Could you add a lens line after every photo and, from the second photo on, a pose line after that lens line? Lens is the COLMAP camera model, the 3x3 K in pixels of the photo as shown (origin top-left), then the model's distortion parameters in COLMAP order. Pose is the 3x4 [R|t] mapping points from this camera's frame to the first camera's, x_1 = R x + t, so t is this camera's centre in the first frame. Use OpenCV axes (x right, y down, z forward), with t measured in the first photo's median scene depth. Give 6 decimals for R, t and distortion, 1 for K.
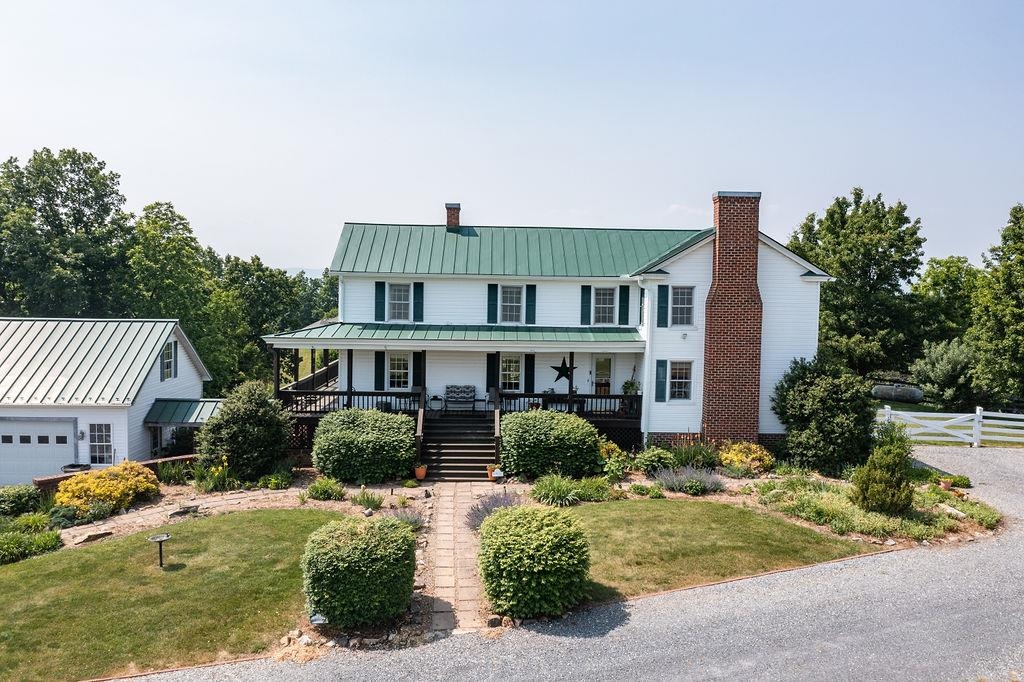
lens RADIAL K [[762.5, 0, 512.0], [0, 762.5, 341.0], [0, 0, 1]] dist [-0.009214, -0.001616]
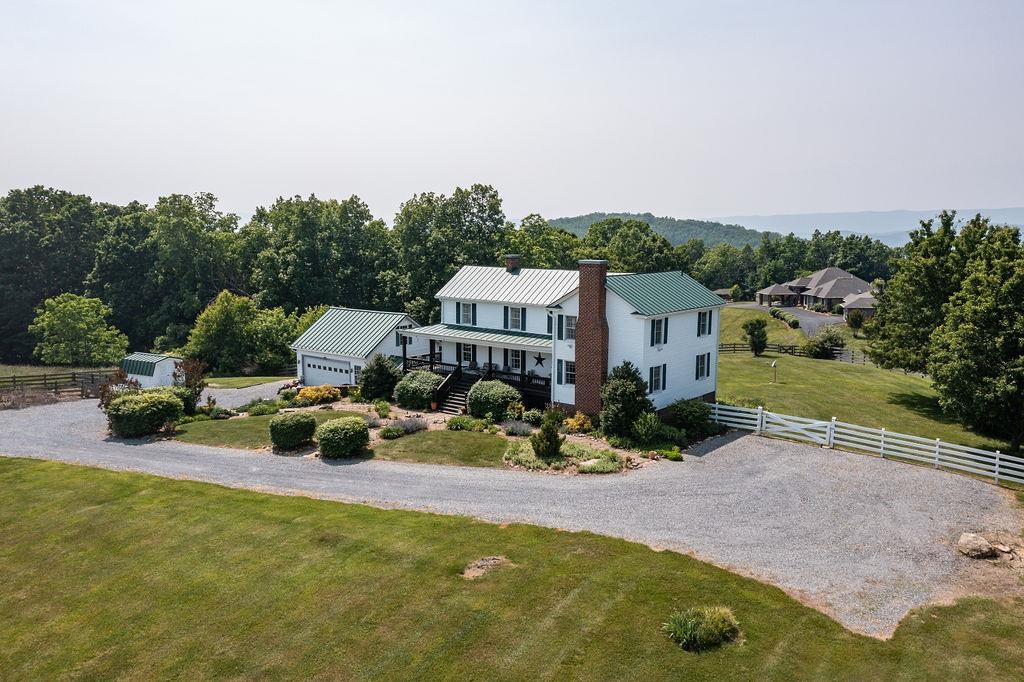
lens RADIAL K [[698.0, 0, 512.0], [0, 698.0, 341.0], [0, 0, 1]] dist [0.001346, 0.000045]
pose [[0.794463, 0.071157, -0.603130, 0.938717], [-0.034093, 0.996772, 0.072690, -0.110889], [0.606355, -0.037187, 0.794324, -0.245490]]
